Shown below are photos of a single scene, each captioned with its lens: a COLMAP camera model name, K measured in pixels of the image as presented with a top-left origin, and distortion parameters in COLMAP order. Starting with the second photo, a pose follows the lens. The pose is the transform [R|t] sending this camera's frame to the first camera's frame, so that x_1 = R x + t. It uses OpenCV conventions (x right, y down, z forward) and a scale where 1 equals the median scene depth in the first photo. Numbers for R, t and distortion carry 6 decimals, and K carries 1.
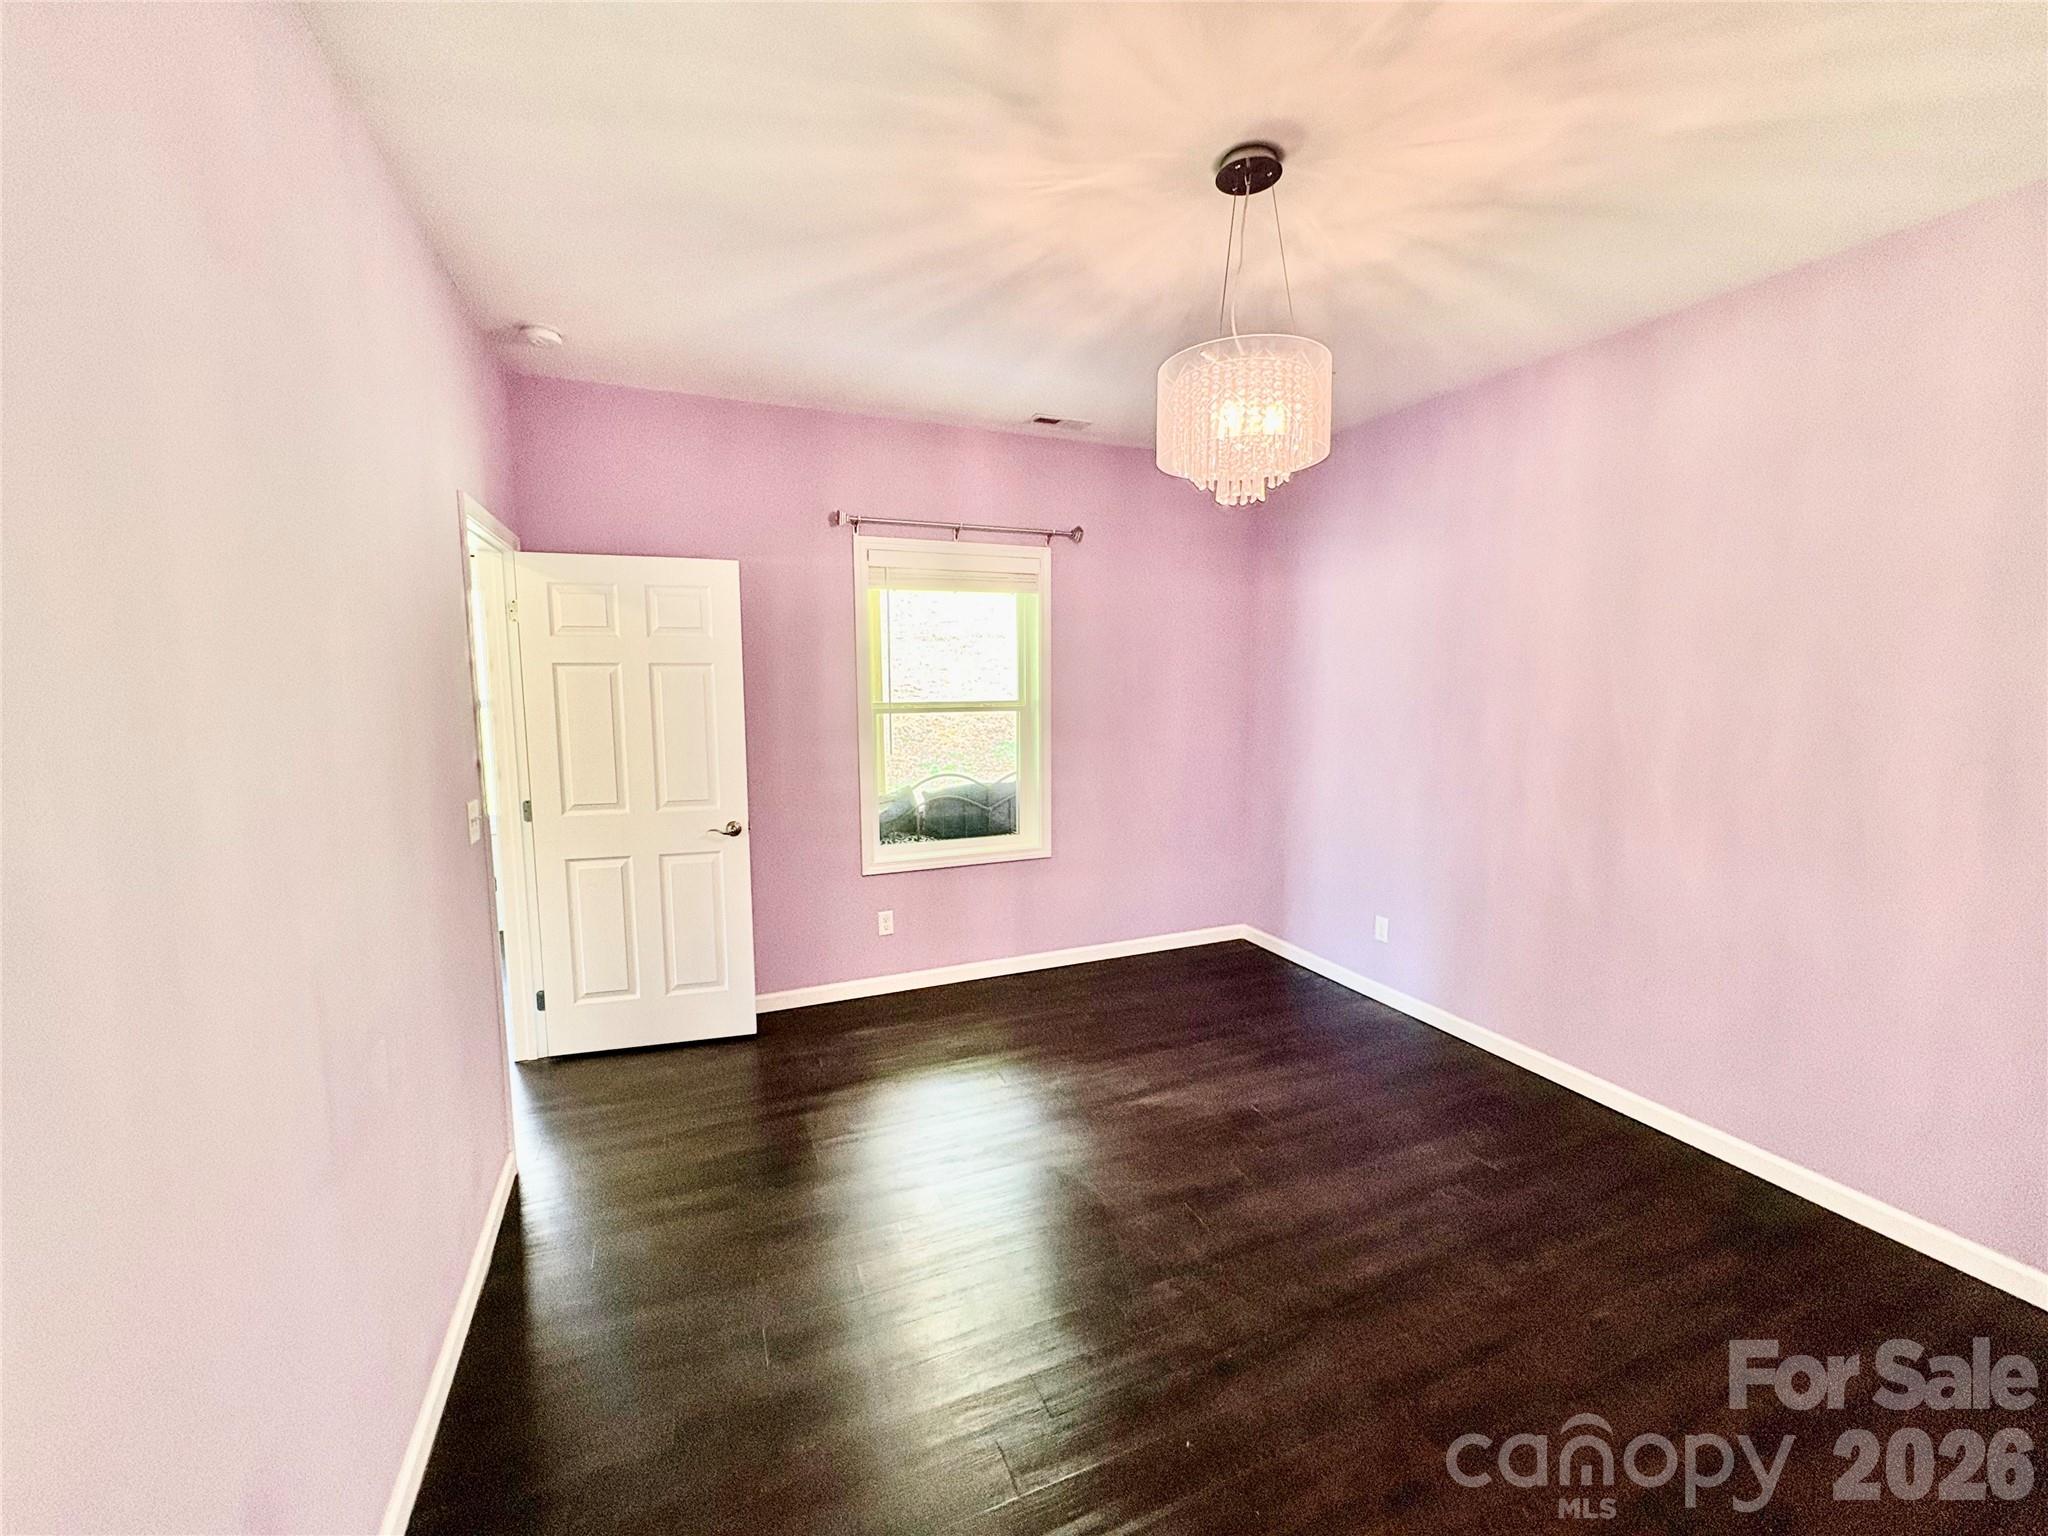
lens RADIAL K [[816.2, 0, 1024.1], [0, 816.2, 764.8], [0, 0, 1]] dist [-0.003203, 0.000274]
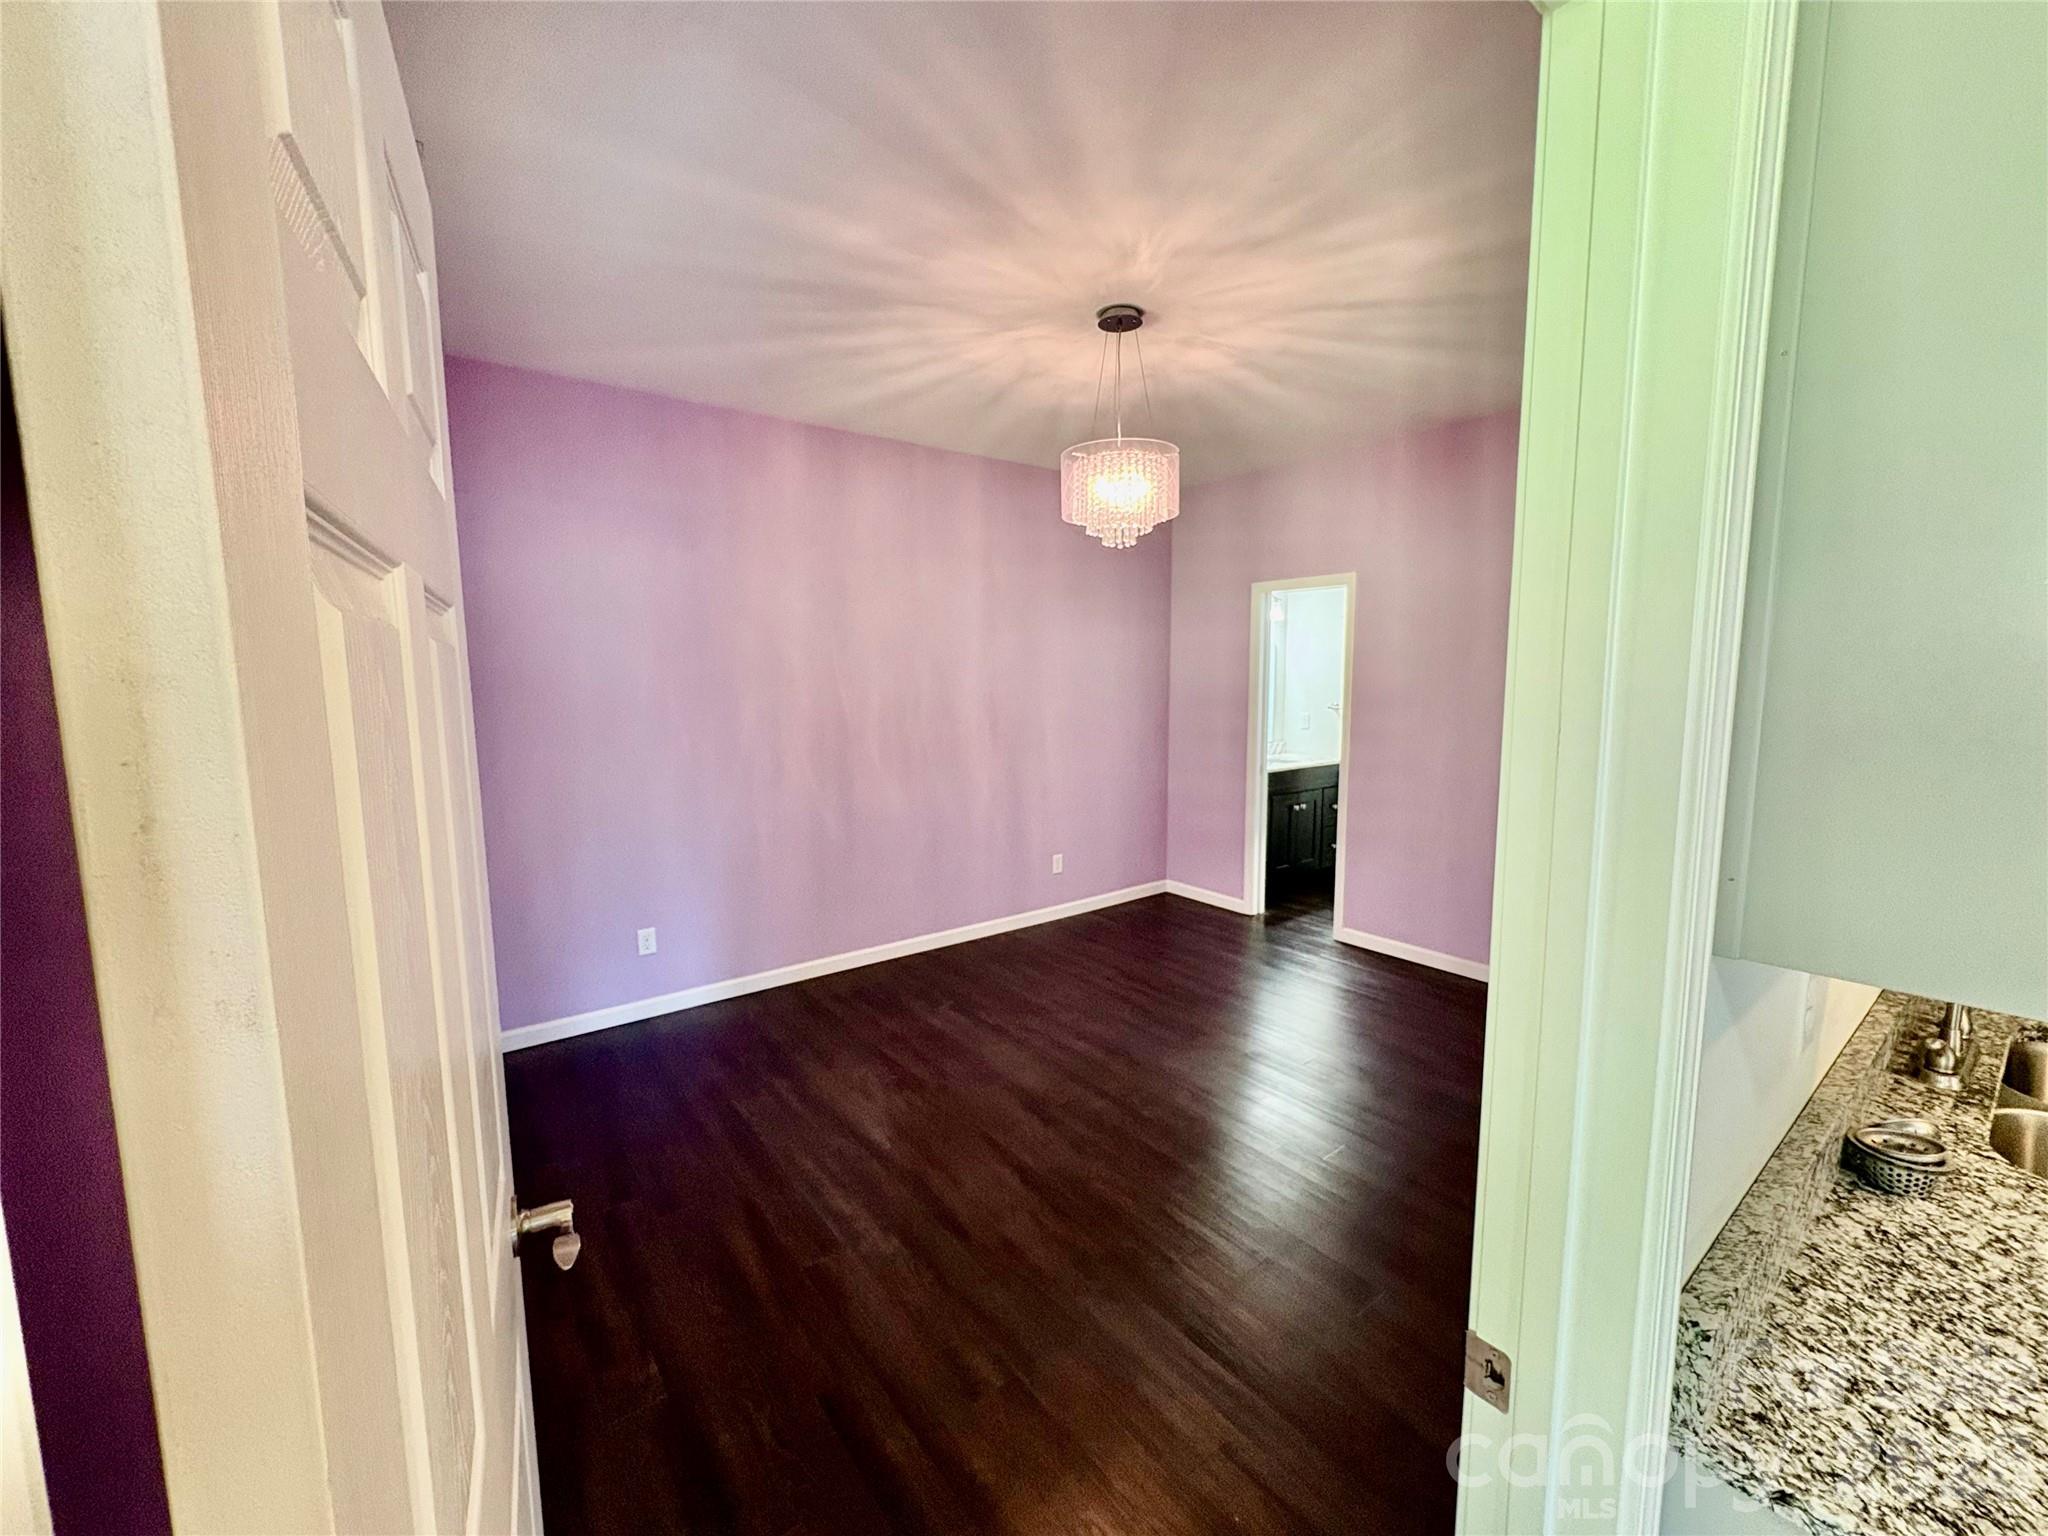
lens RADIAL K [[816.2, 0, 1021.6], [0, 816.2, 765.8], [0, 0, 1]] dist [-0.003203, 0.000274]
pose [[-0.232842, -0.100546, 0.967303, -0.858614], [0.120552, 0.983986, 0.131299, -0.109408], [-0.965014, 0.147182, -0.216992, 1.167663]]
